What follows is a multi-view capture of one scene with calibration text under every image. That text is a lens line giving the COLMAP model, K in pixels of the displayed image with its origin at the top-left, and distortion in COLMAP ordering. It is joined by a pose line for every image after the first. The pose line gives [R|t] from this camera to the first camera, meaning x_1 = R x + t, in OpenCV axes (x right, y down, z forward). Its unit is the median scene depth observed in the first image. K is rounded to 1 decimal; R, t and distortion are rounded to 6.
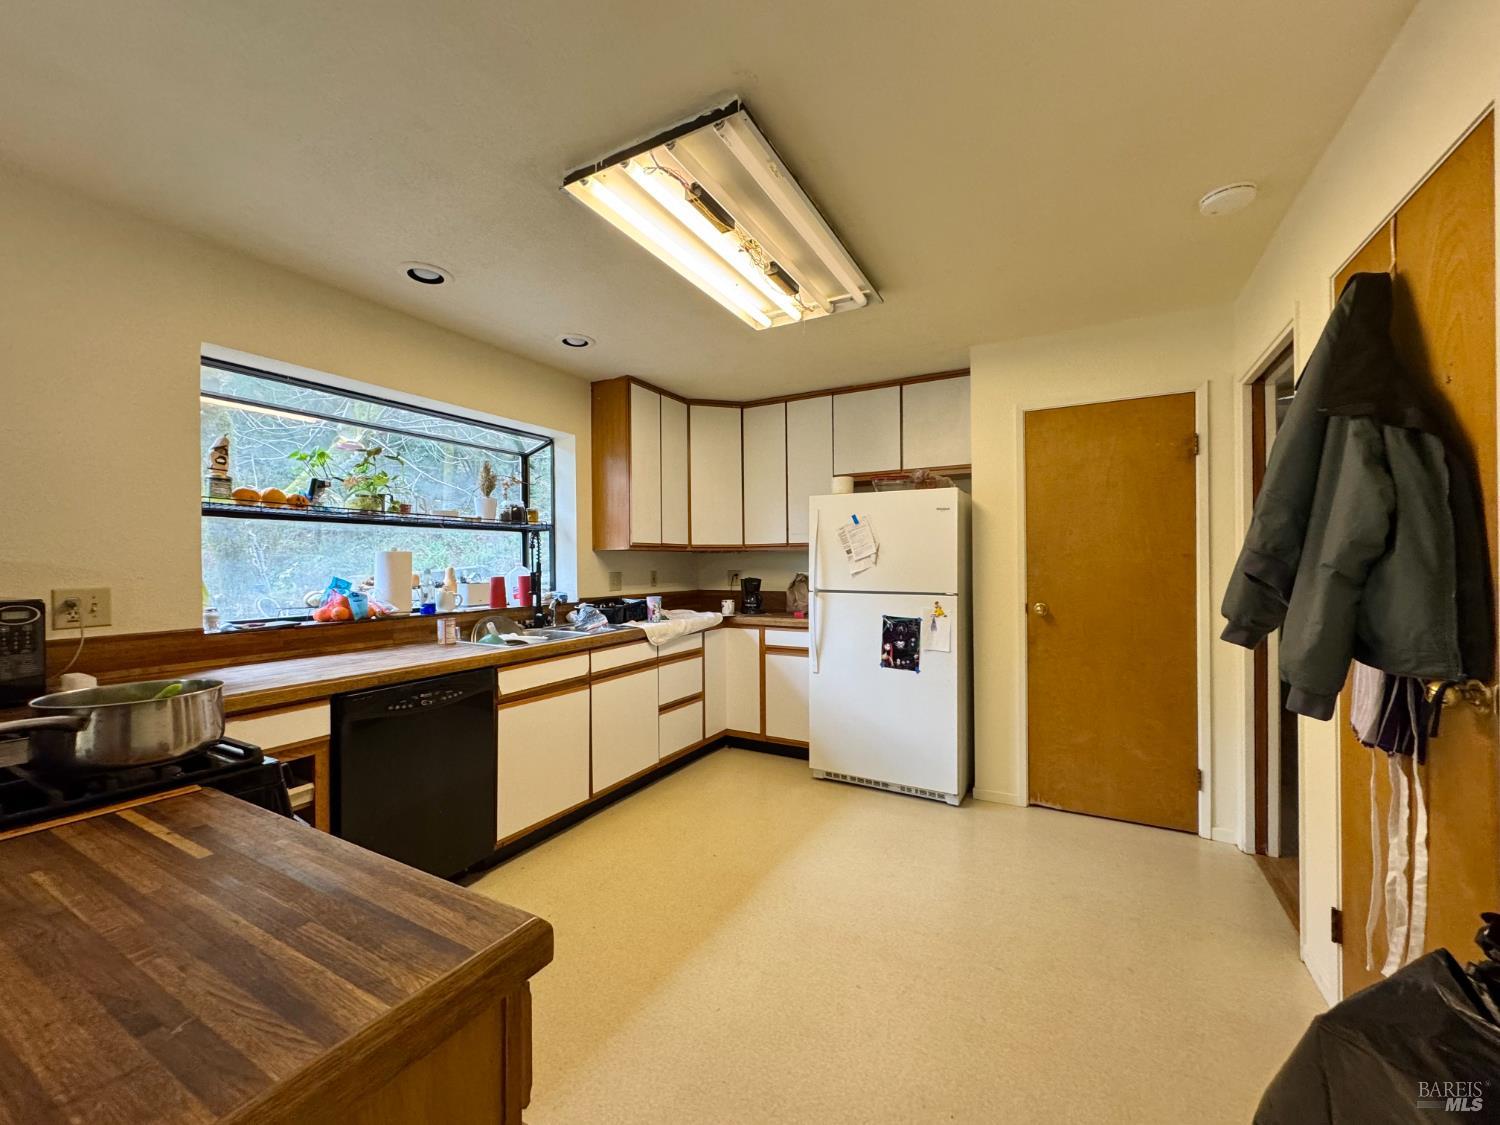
lens RADIAL K [[596.4, 0, 747.4], [0, 596.4, 562.9], [0, 0, 1]] dist [0.000991, 0.000287]
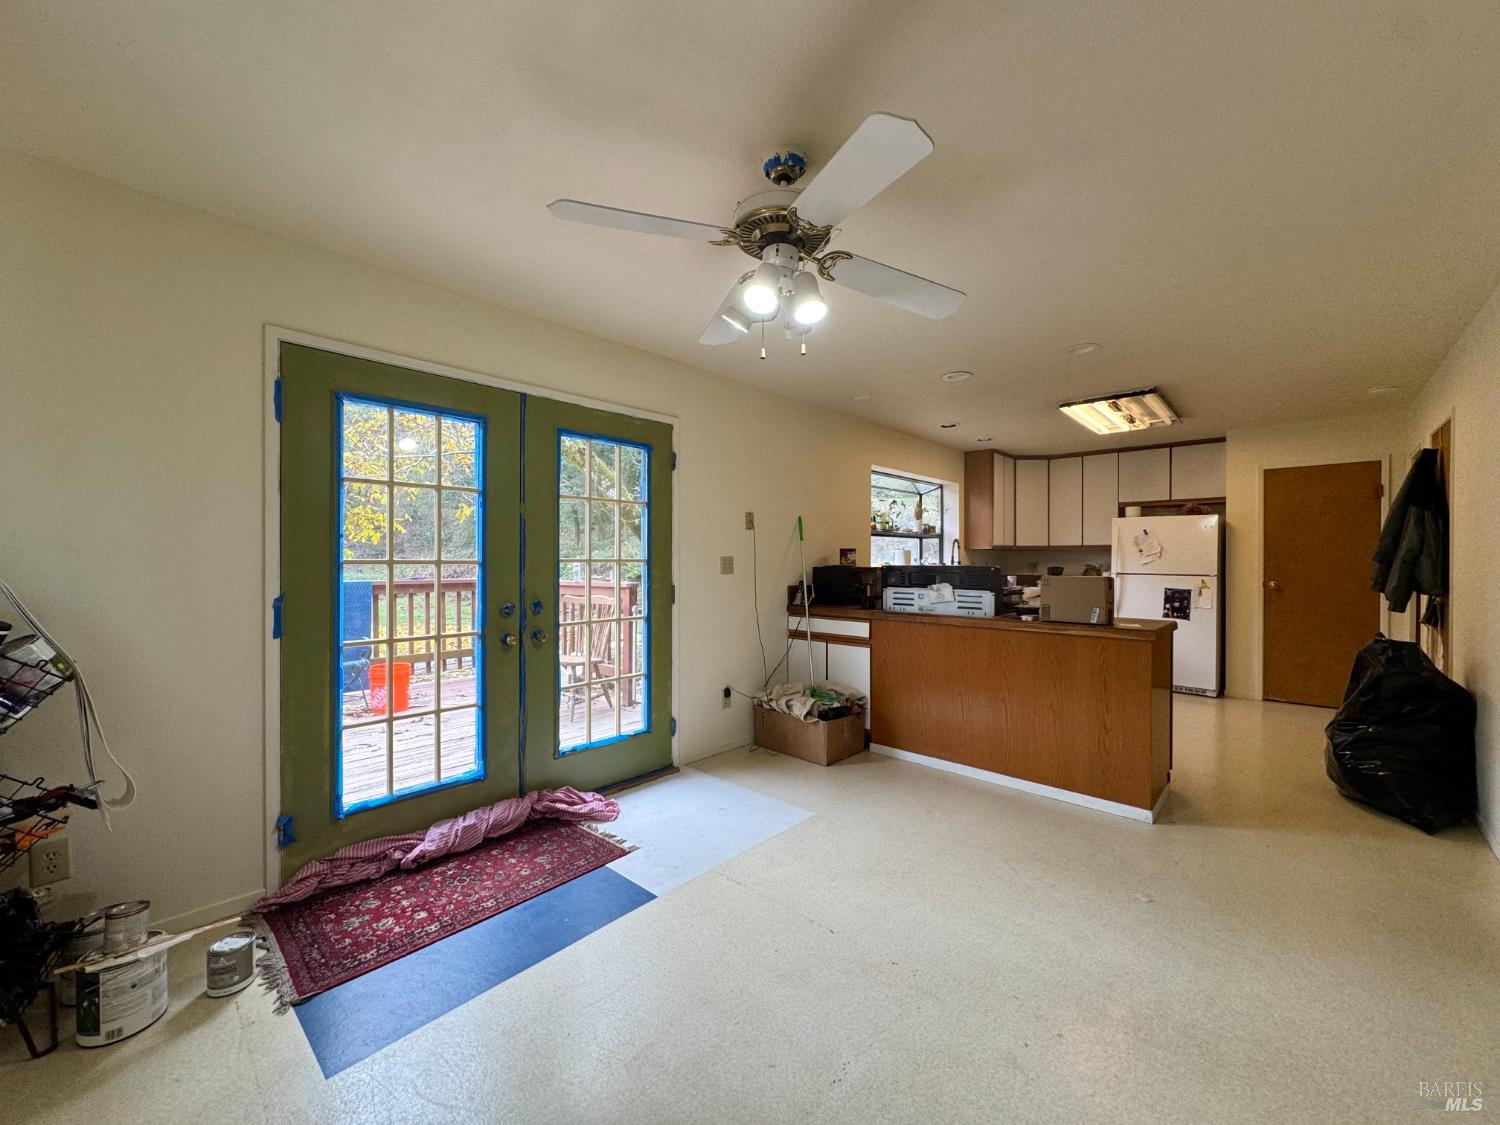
lens RADIAL K [[596.4, 0, 747.4], [0, 596.4, 562.9], [0, 0, 1]] dist [0.000991, 0.000287]
pose [[0.969651, 0.009876, -0.244293, -0.540073], [-0.008148, 0.999934, 0.008084, 0.012223], [0.244357, -0.005848, 0.969668, -1.002832]]
